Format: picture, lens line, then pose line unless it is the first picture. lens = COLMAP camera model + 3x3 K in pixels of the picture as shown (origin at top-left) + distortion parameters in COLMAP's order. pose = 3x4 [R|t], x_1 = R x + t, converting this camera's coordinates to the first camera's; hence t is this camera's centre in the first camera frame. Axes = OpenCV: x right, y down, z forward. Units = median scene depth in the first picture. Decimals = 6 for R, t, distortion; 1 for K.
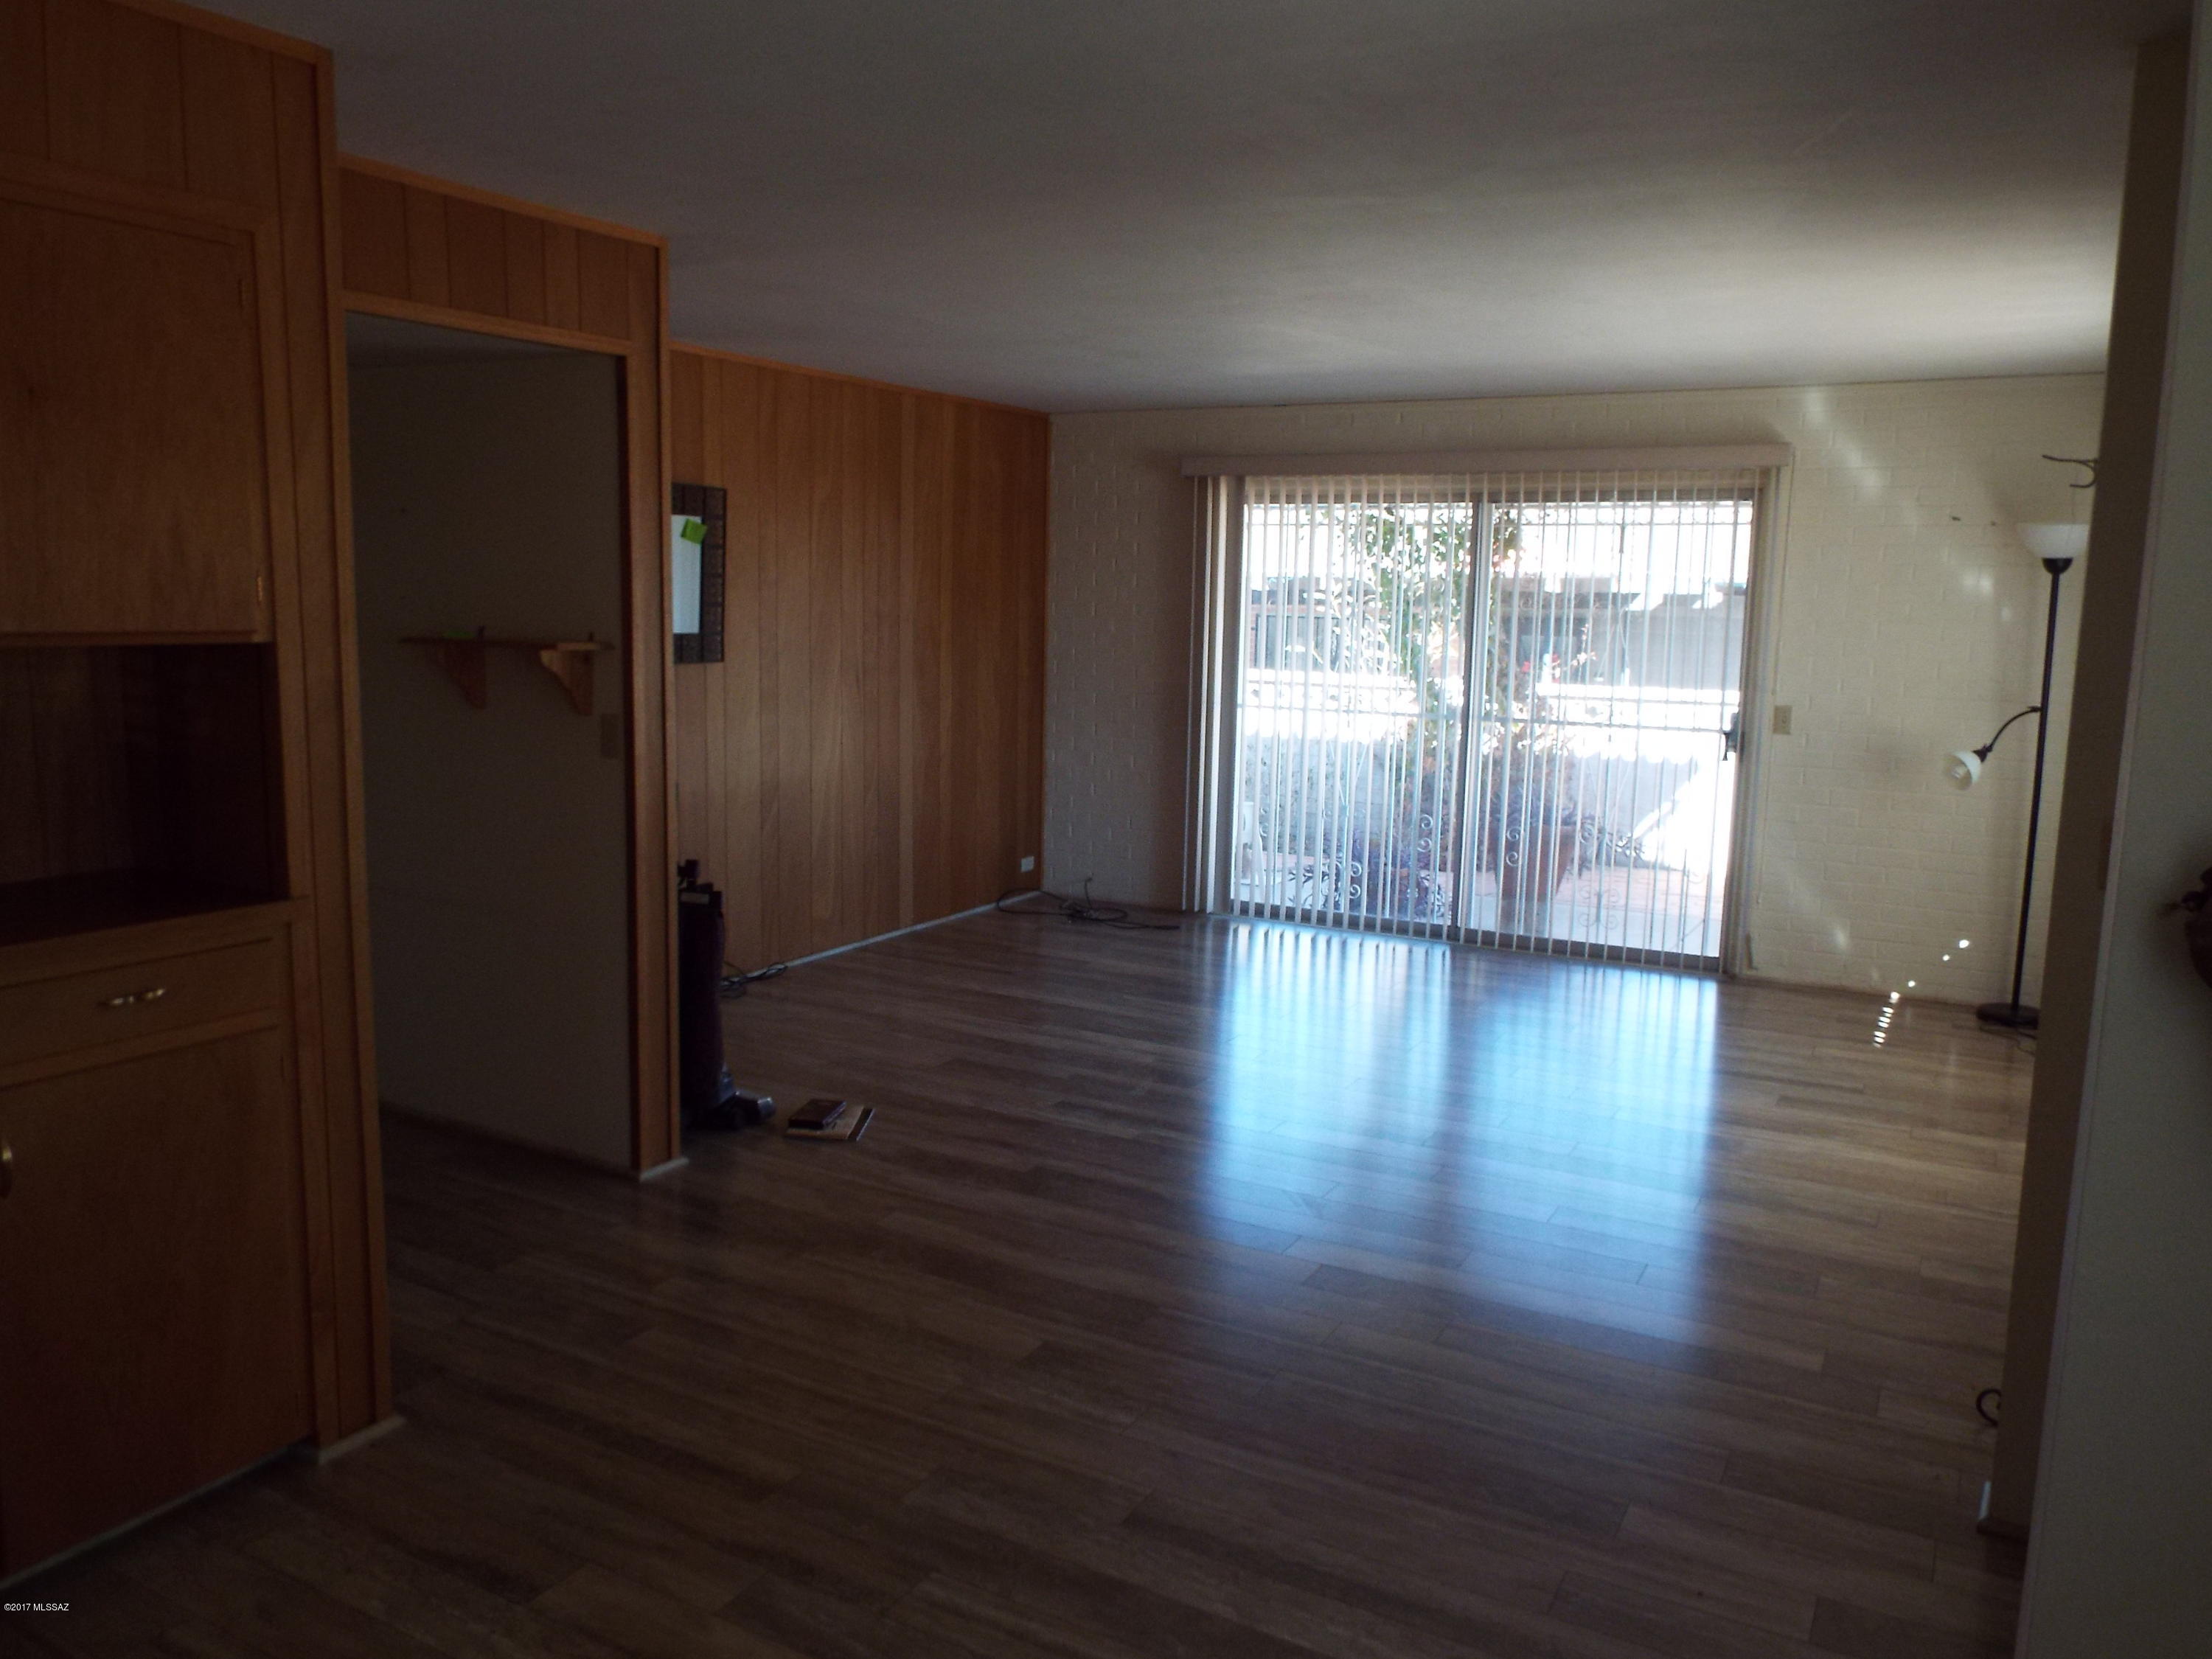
lens RADIAL K [[1618.6, 0, 1106.0], [0, 1618.6, 829.5], [0, 0, 1]] dist [-0.025218, 0.005604]
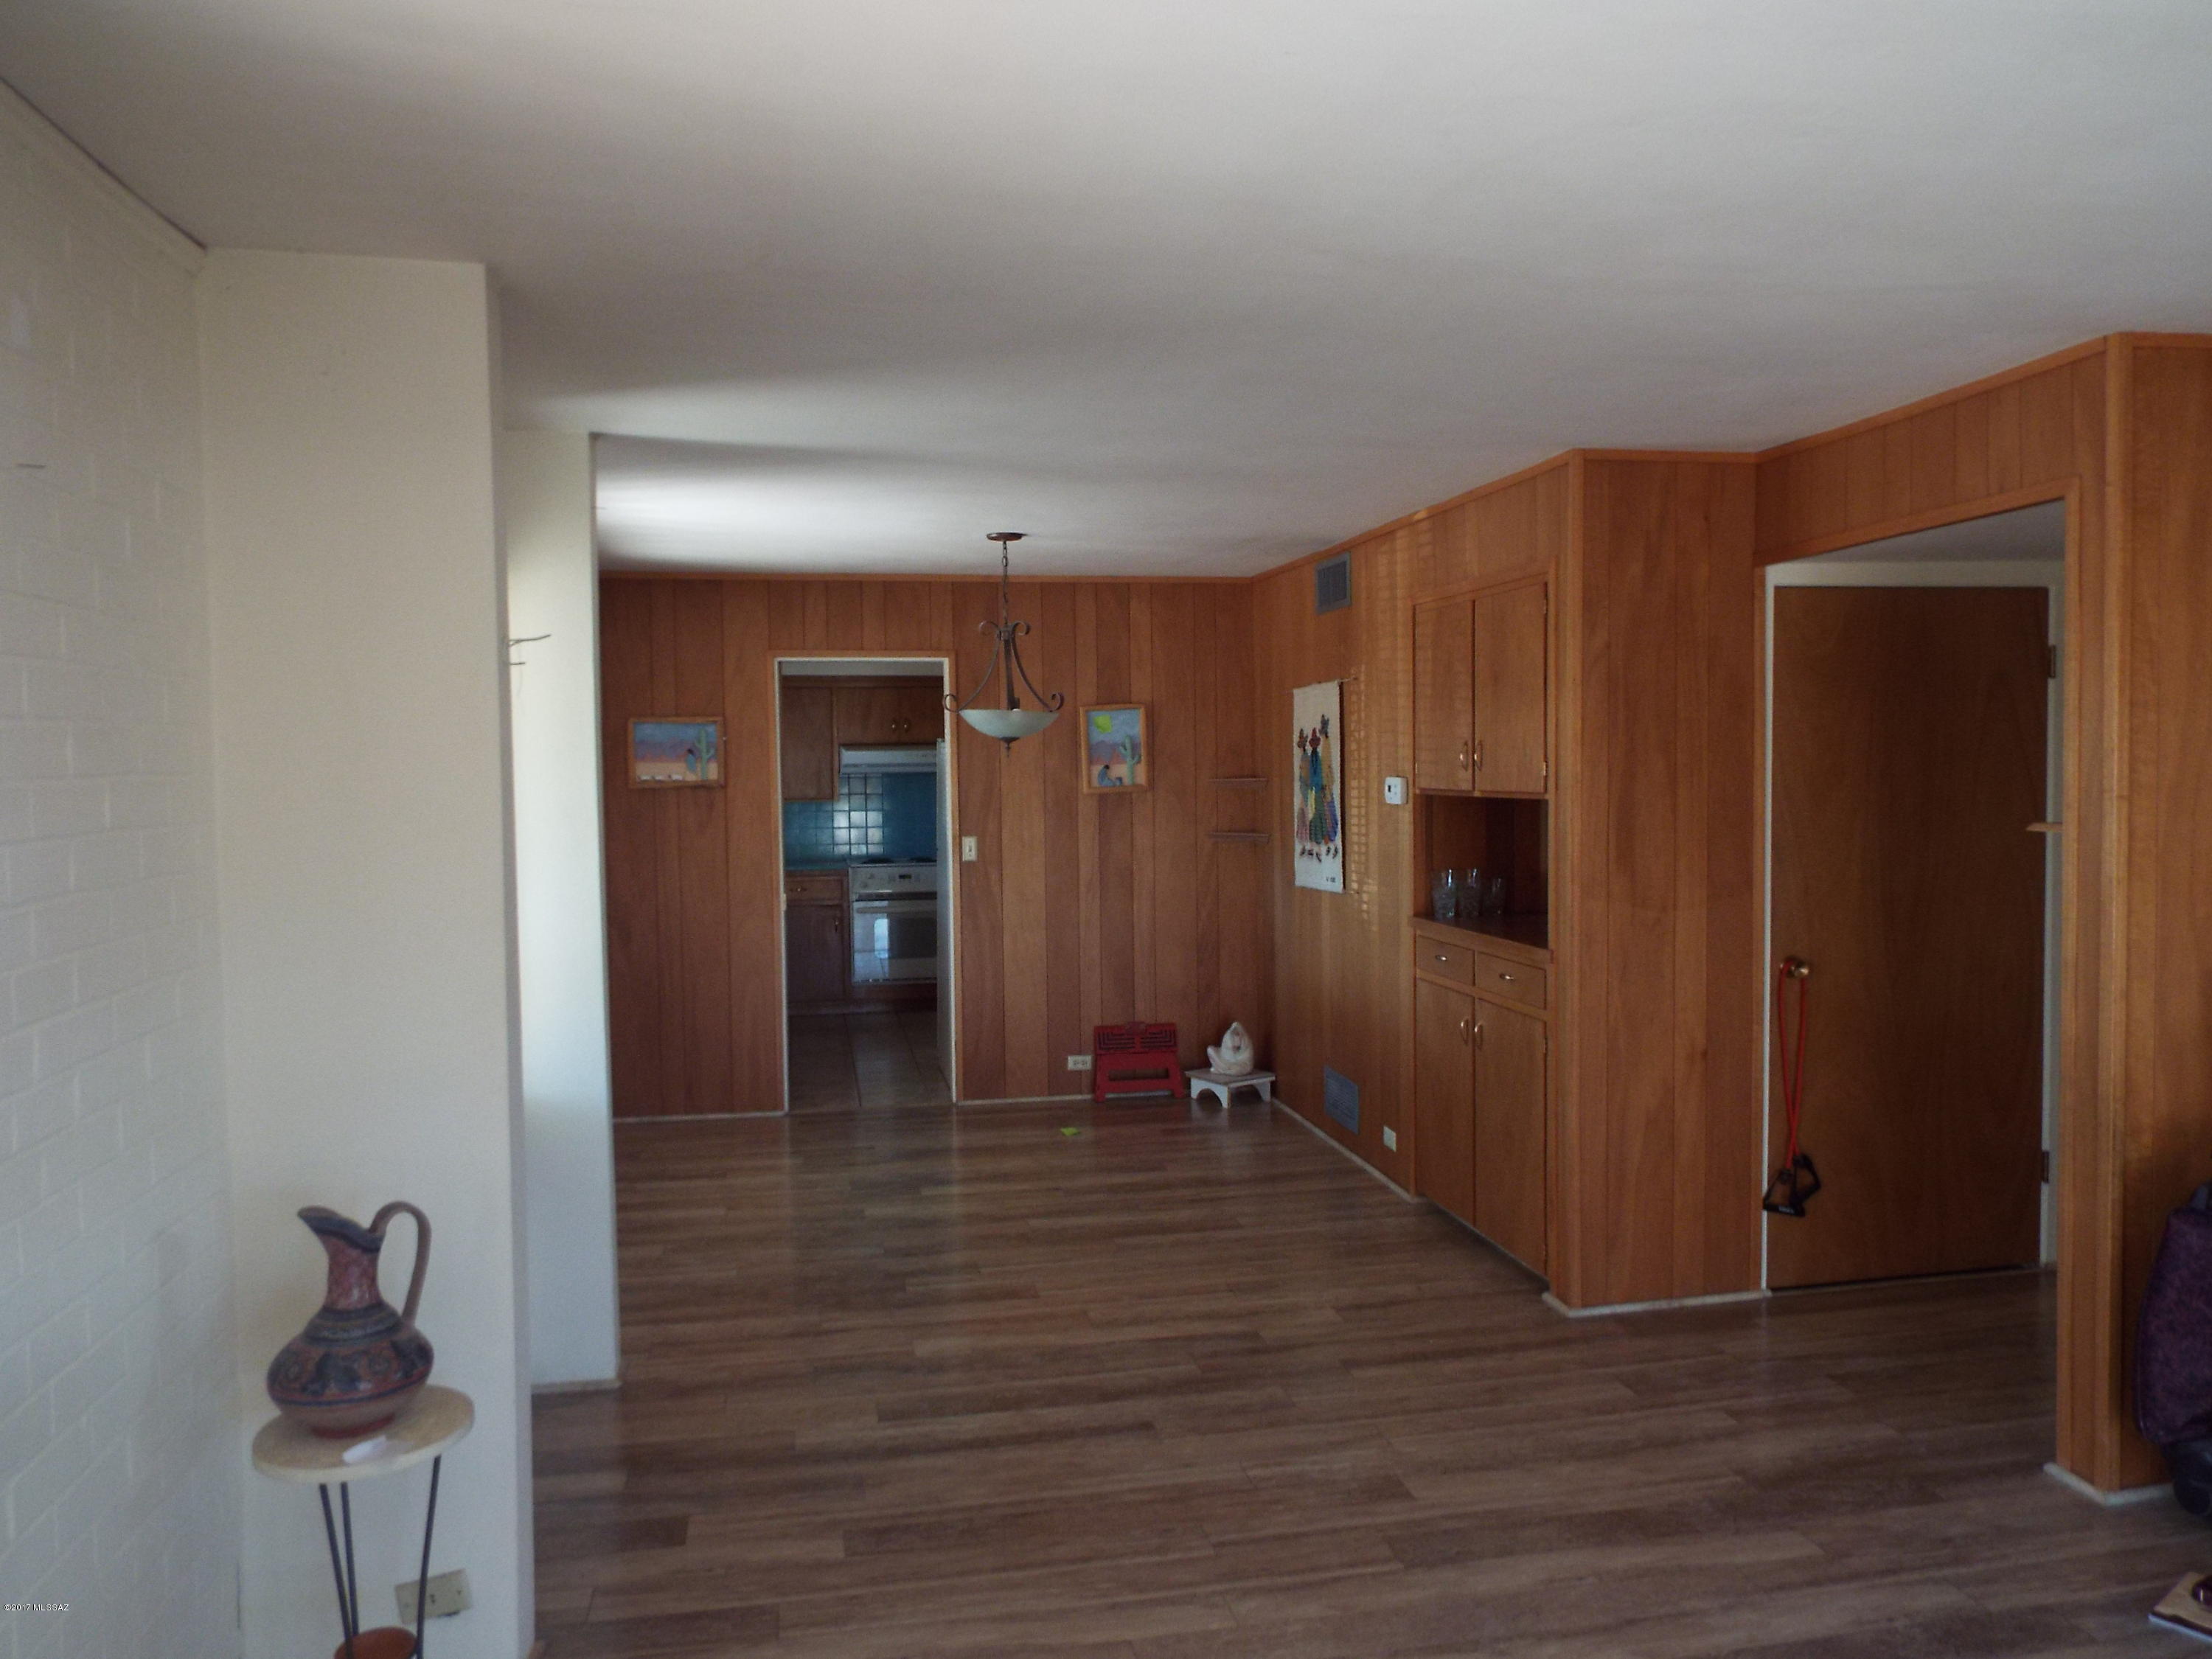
lens RADIAL K [[1618.6, 0, 1106.0], [0, 1618.6, 829.5], [0, 0, 1]] dist [-0.025218, 0.005604]
pose [[-0.769594, 0.012913, -0.638403, 0.387999], [-0.096886, 0.985858, 0.136737, -0.111307], [0.631141, 0.167084, -0.757459, 0.813752]]
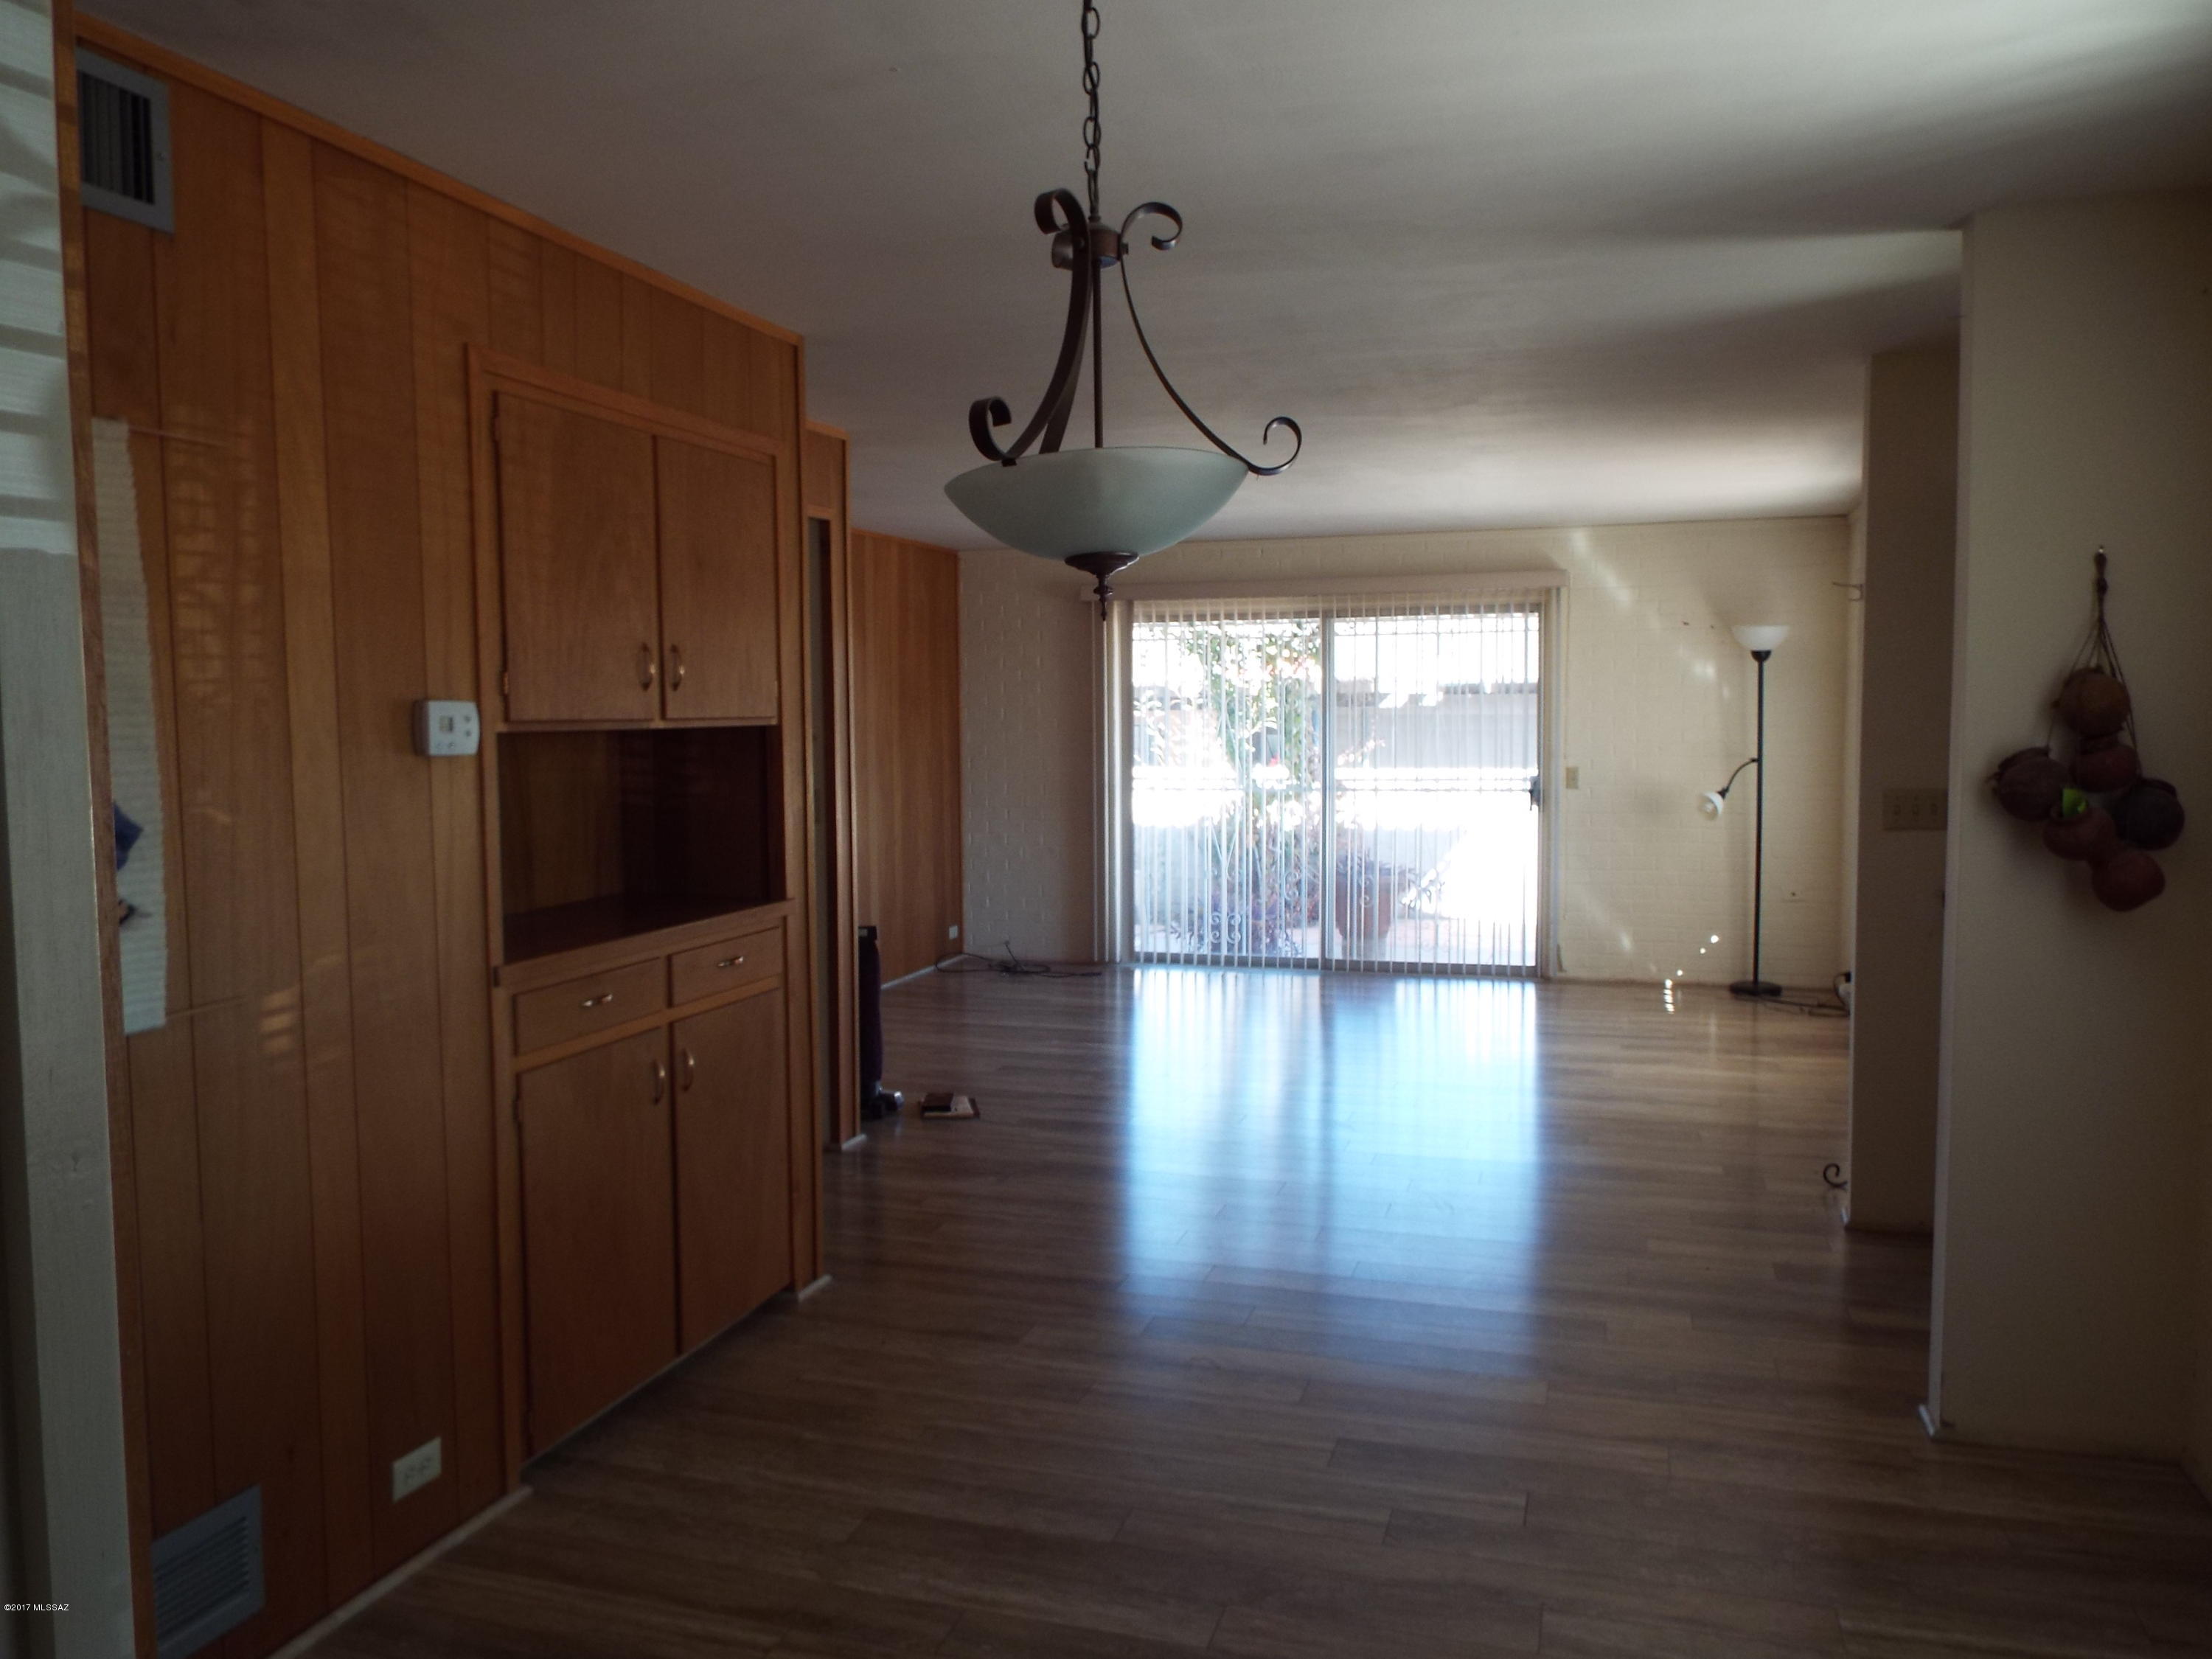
lens RADIAL K [[1607.2, 0, 1106.0], [0, 1607.2, 829.5], [0, 0, 1]] dist [-0.035087, 0.004148]
pose [[0.980115, -0.042924, 0.193732, -0.205032], [0.056520, 0.996270, -0.065203, 0.037126], [-0.190211, 0.074857, 0.978885, -0.199362]]
